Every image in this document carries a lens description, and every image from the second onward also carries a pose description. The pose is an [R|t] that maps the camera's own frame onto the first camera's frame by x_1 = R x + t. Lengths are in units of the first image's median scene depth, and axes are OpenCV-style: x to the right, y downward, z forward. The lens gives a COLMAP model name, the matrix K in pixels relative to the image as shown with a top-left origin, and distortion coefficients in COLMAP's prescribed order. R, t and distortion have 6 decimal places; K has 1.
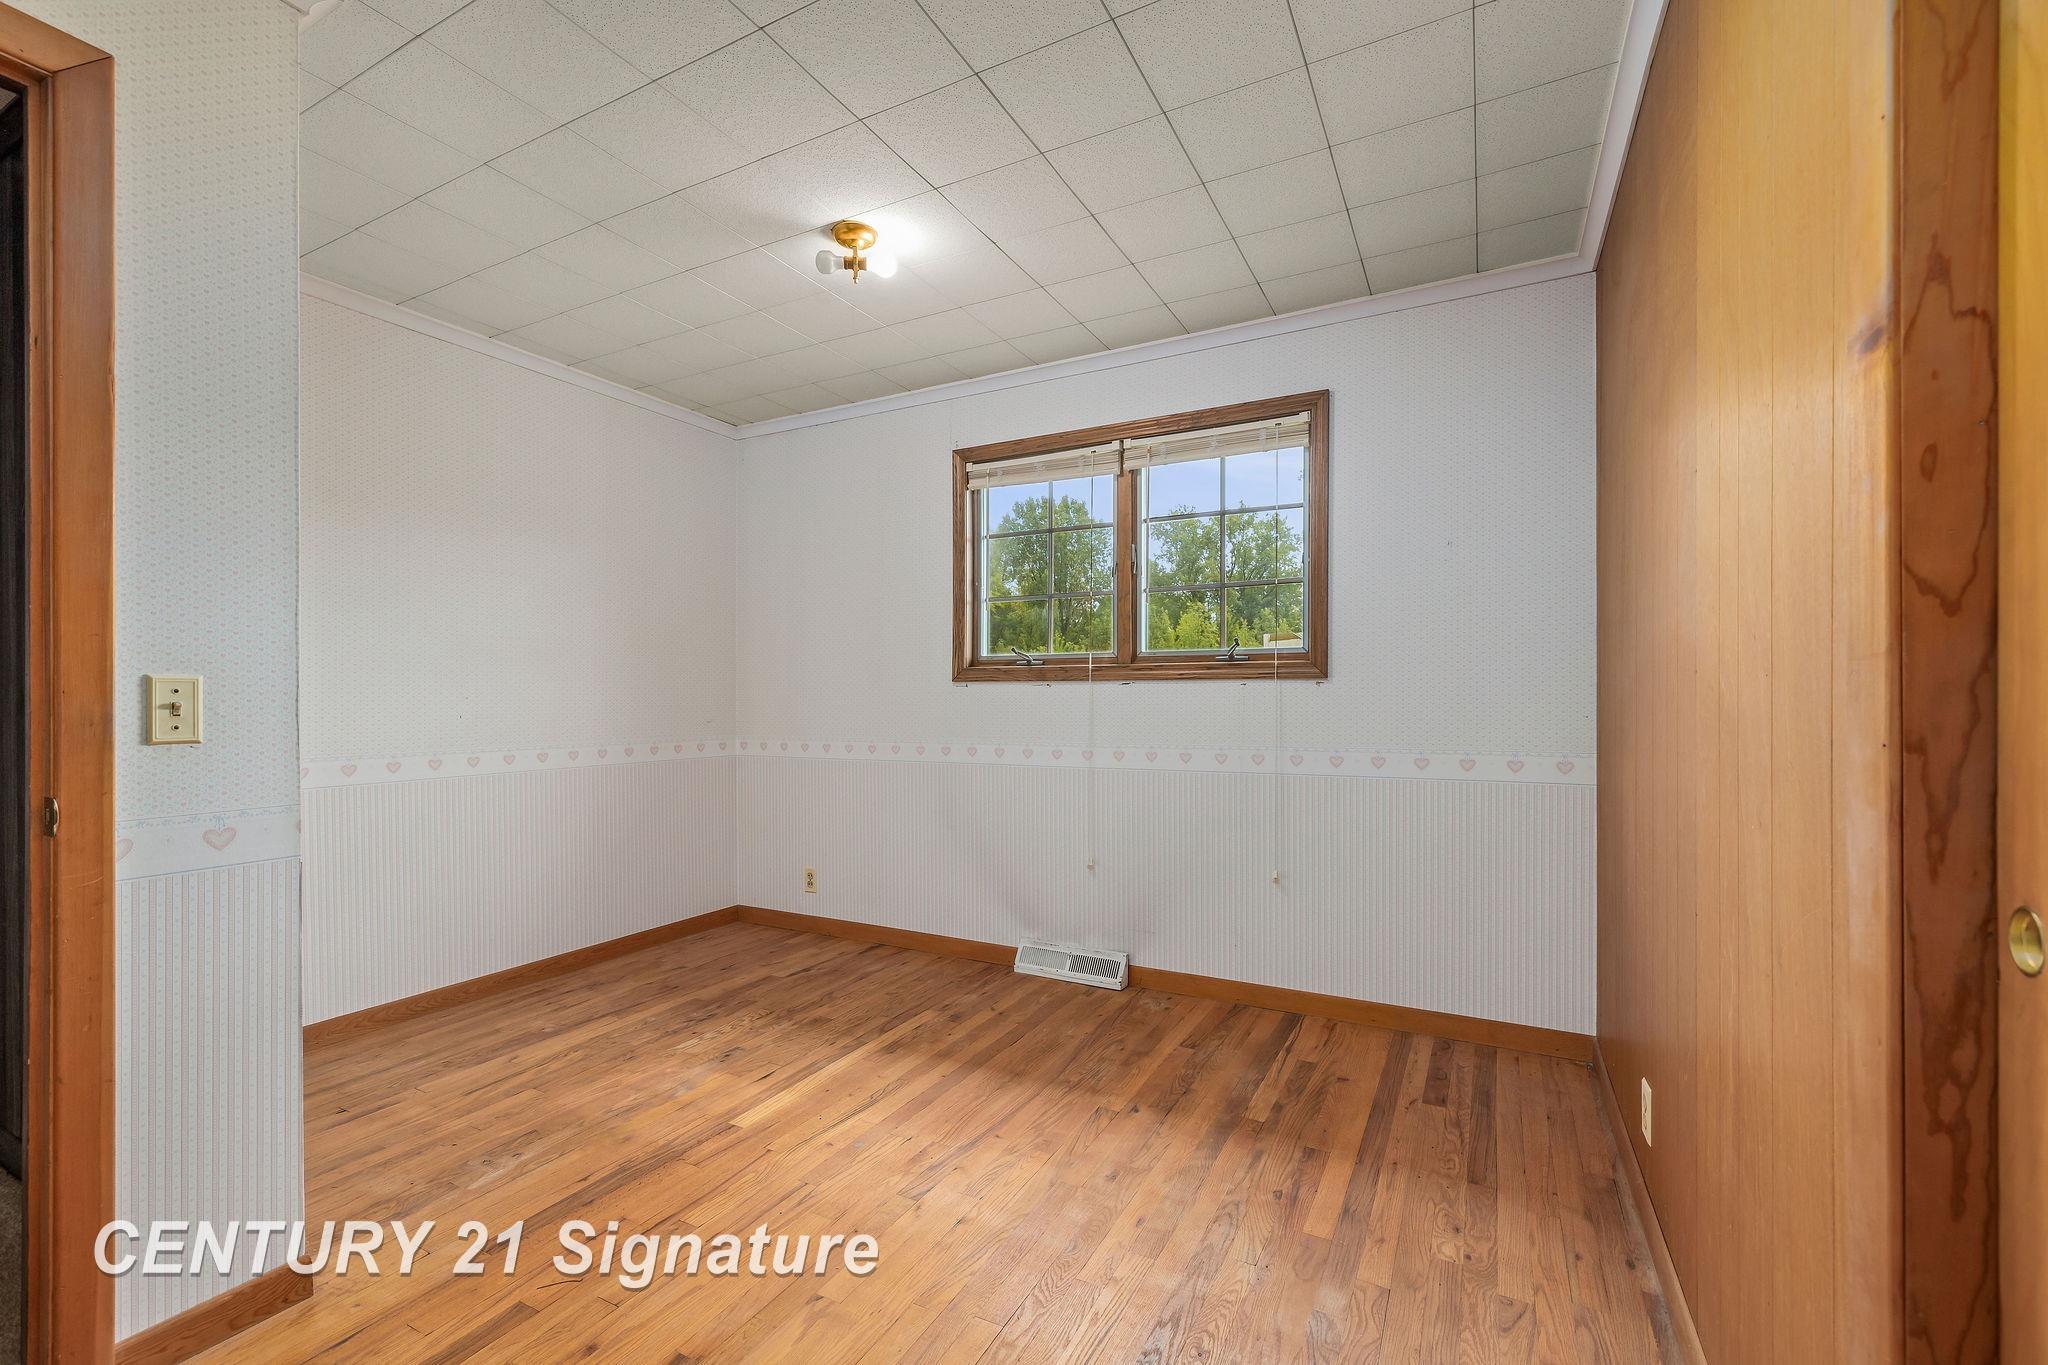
lens RADIAL K [[874.1, 0, 1005.3], [0, 874.1, 697.8], [0, 0, 1]] dist [0.003461, -0.000289]
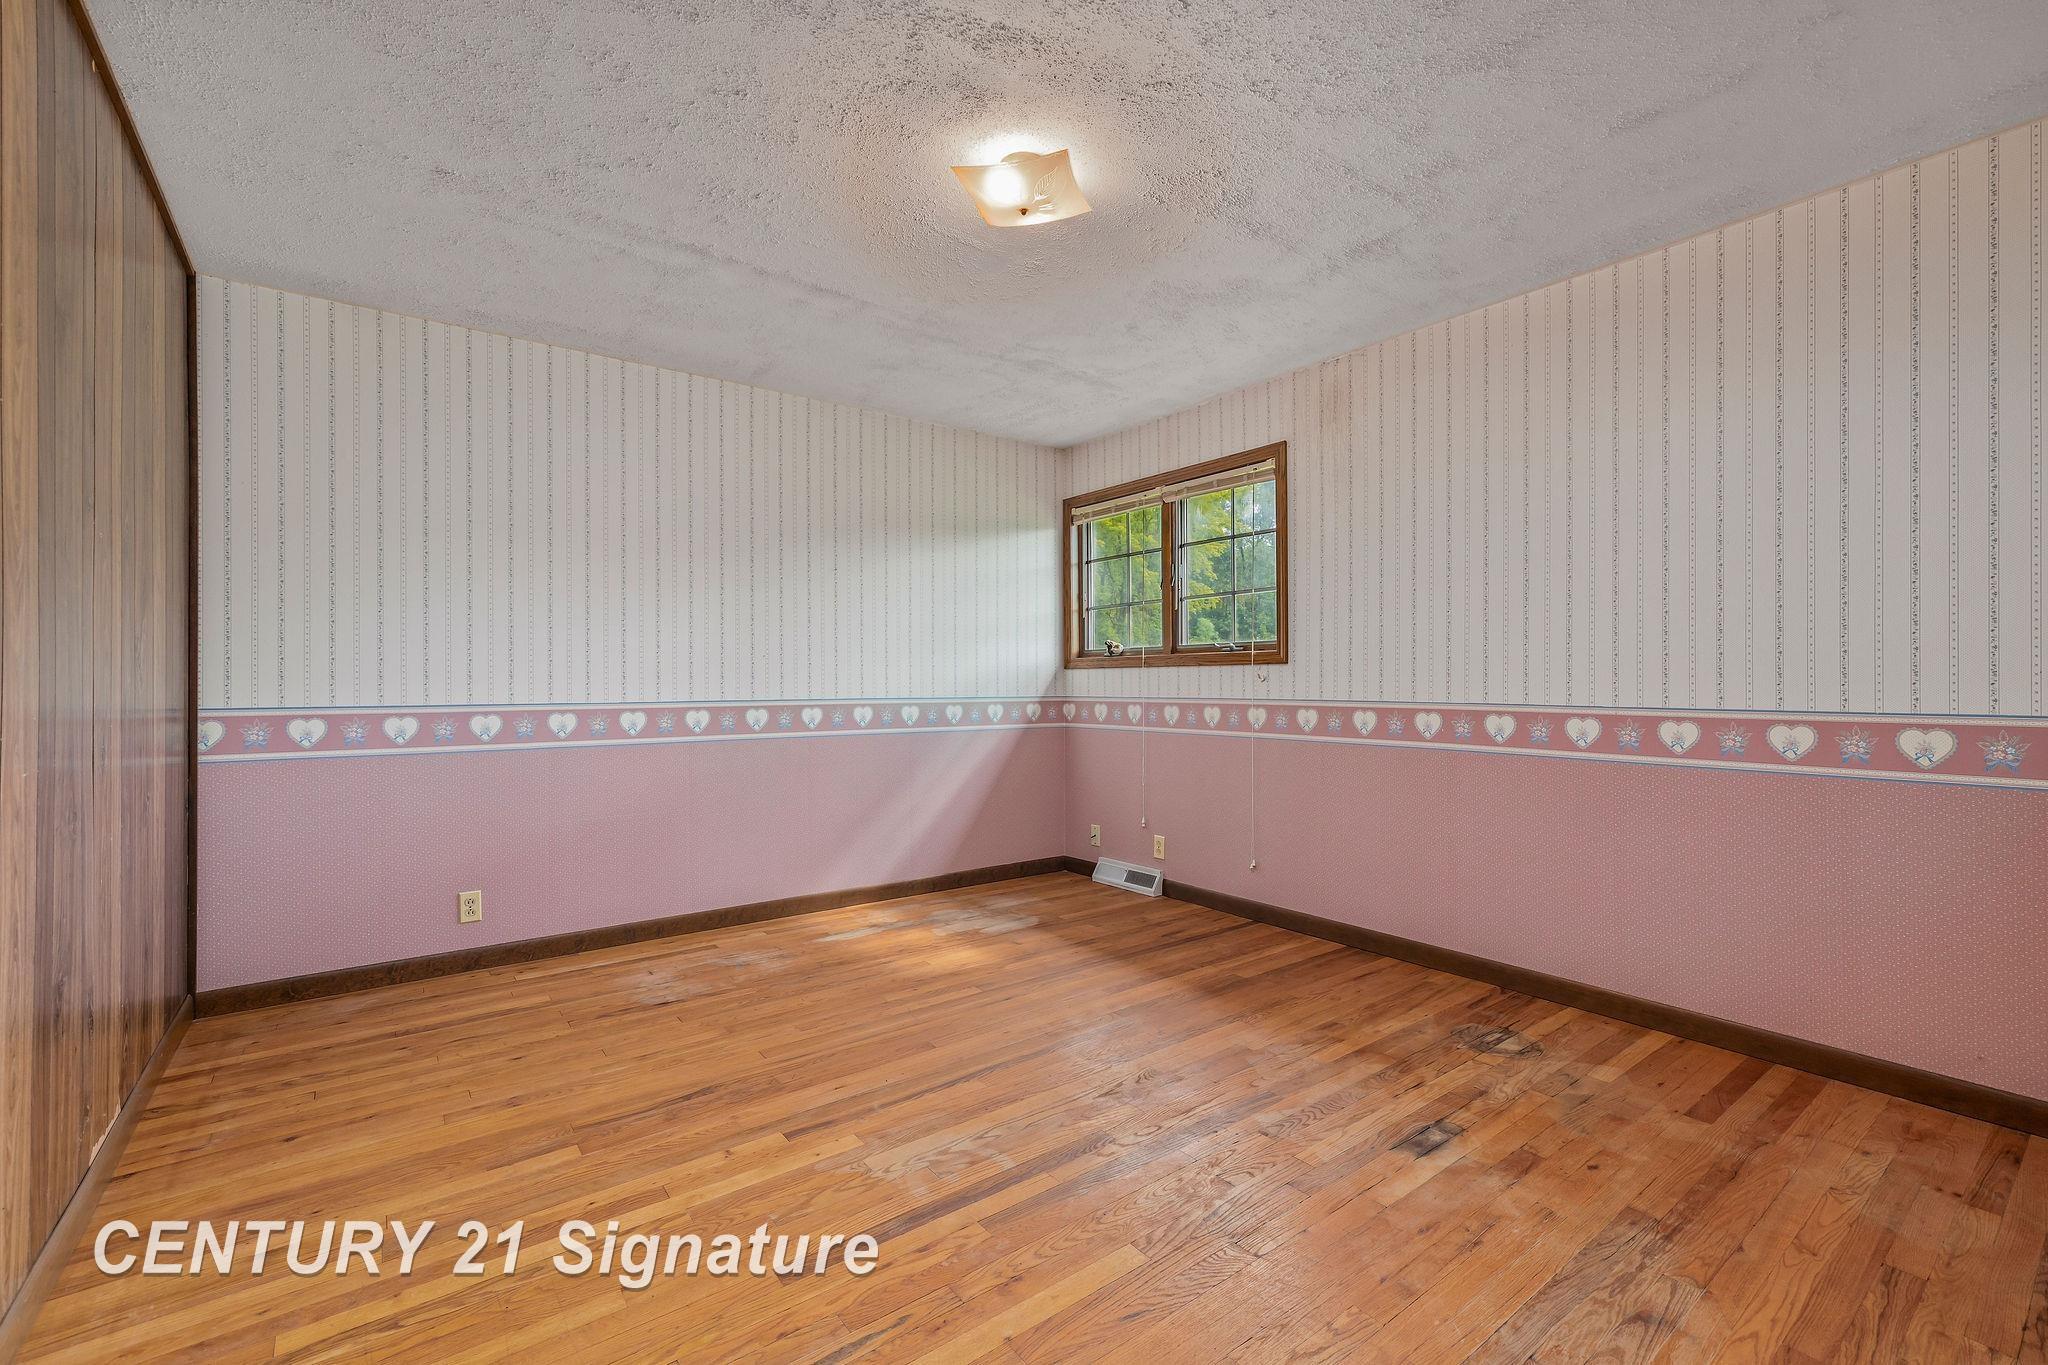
lens RADIAL K [[874.1, 0, 1041.0], [0, 874.1, 679.9], [0, 0, 1]] dist [0.003461, -0.000289]
pose [[0.918110, -0.004826, -0.396296, 0.497917], [0.004506, 0.999988, -0.001738, 0.001702], [0.396300, -0.000190, 0.918121, -0.300723]]
